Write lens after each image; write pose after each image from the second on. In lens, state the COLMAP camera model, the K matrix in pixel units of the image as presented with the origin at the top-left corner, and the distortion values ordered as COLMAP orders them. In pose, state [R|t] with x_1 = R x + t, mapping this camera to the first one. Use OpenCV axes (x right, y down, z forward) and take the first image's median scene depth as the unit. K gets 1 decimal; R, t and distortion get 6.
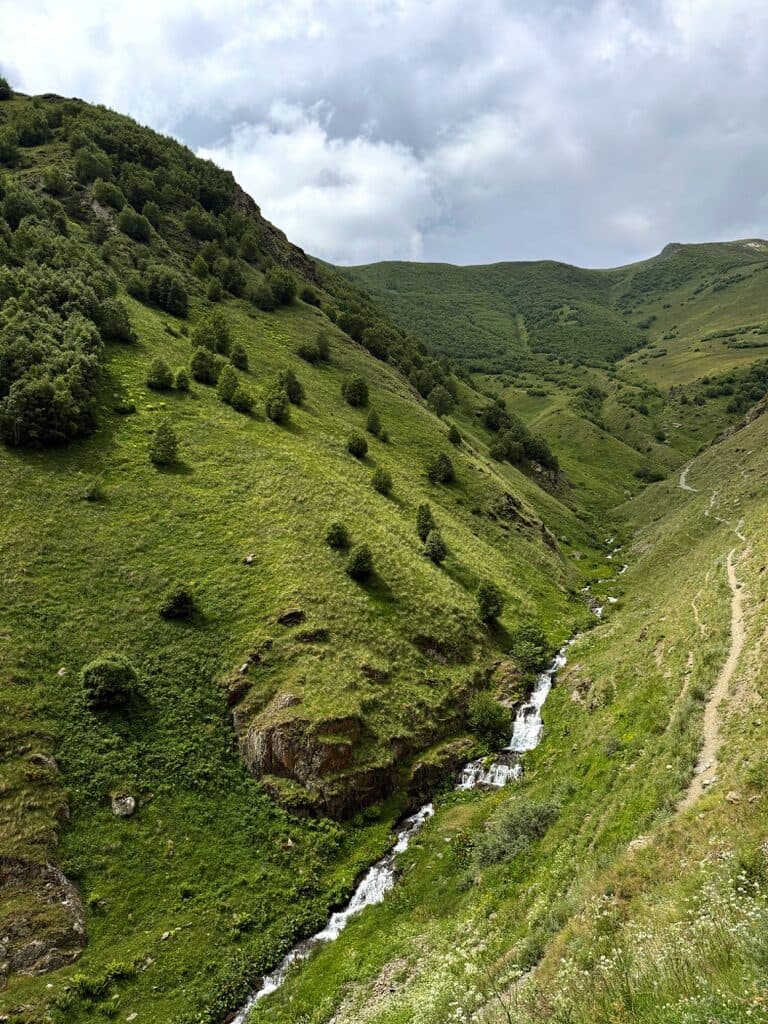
lens RADIAL K [[758.2, 0, 387.4], [0, 758.2, 493.5], [0, 0, 1]] dist [0.095910, -0.138749]
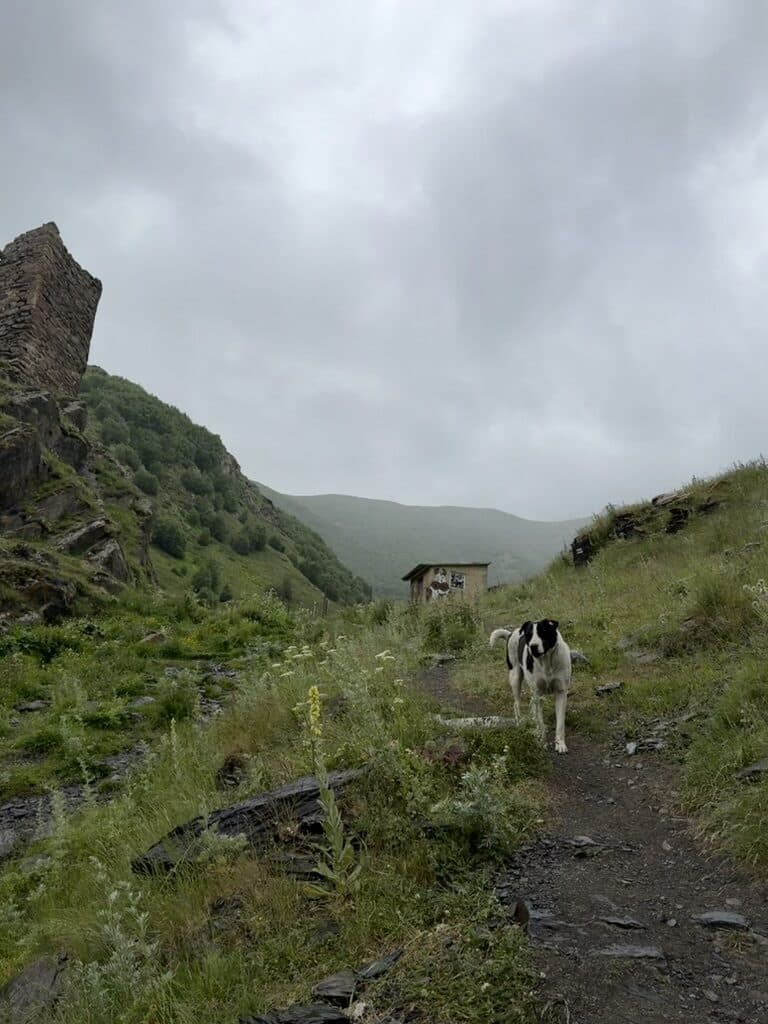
lens RADIAL K [[758.2, 0, 387.4], [0, 758.2, 493.5], [0, 0, 1]] dist [0.095910, -0.138749]
pose [[0.994262, 0.085651, 0.064090, -0.012107], [-0.062516, 0.951385, -0.301593, 0.019764], [-0.086806, 0.295856, 0.951280, -0.193268]]
